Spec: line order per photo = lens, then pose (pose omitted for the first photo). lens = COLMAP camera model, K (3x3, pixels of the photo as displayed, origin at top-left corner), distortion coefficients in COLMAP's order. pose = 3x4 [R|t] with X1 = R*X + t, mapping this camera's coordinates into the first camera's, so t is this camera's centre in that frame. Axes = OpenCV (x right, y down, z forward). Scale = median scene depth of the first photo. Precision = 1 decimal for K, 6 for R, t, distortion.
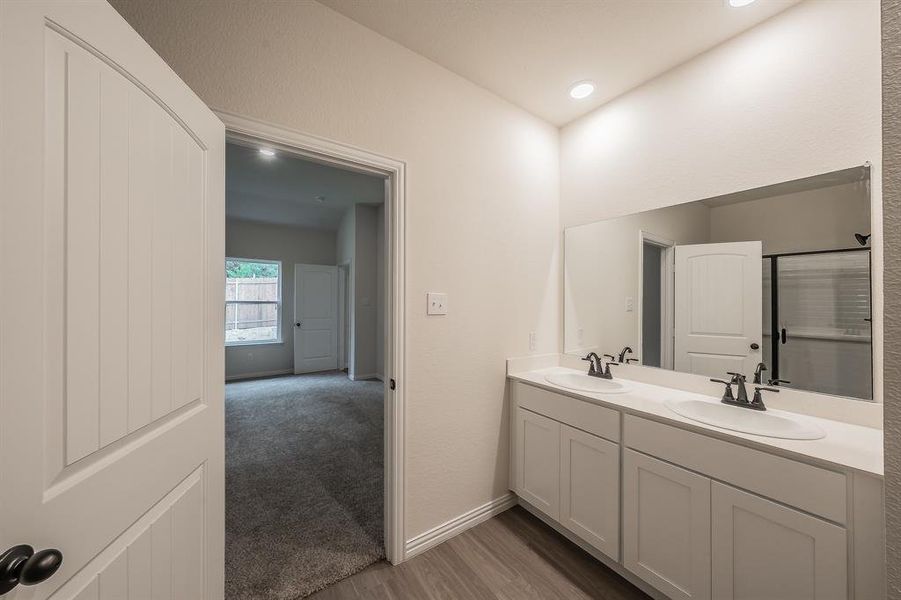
lens RADIAL K [[321.6, 0, 449.6], [0, 321.6, 298.0], [0, 0, 1]] dist [-0.000613, 0.000021]
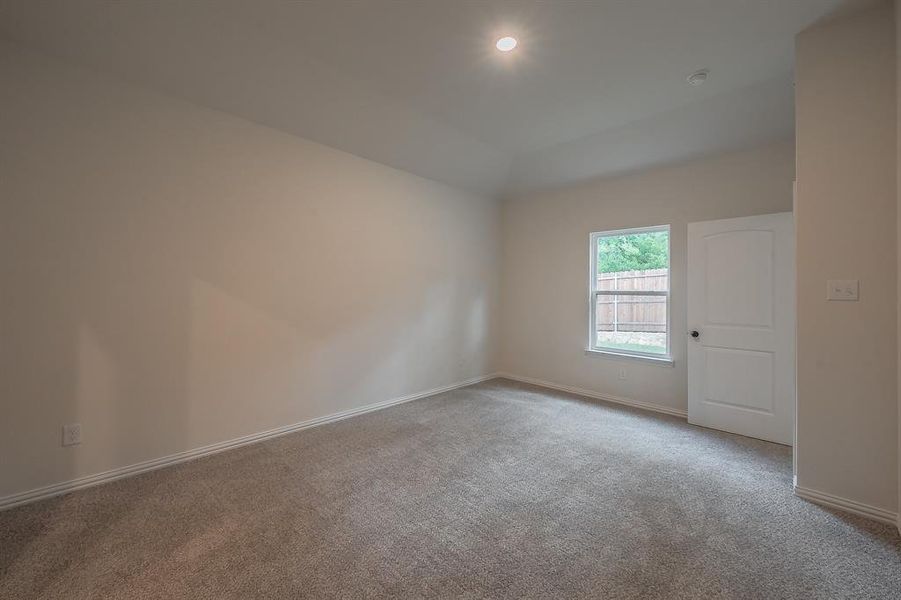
lens RADIAL K [[348.1, 0, 428.0], [0, 348.1, 293.2], [0, 0, 1]] dist [-0.000121, -0.000010]
pose [[0.149896, -0.000344, -0.988702, 0.046686], [0.010867, 0.999940, 0.001299, 0.008048], [0.988642, -0.010939, 0.149891, 0.478200]]
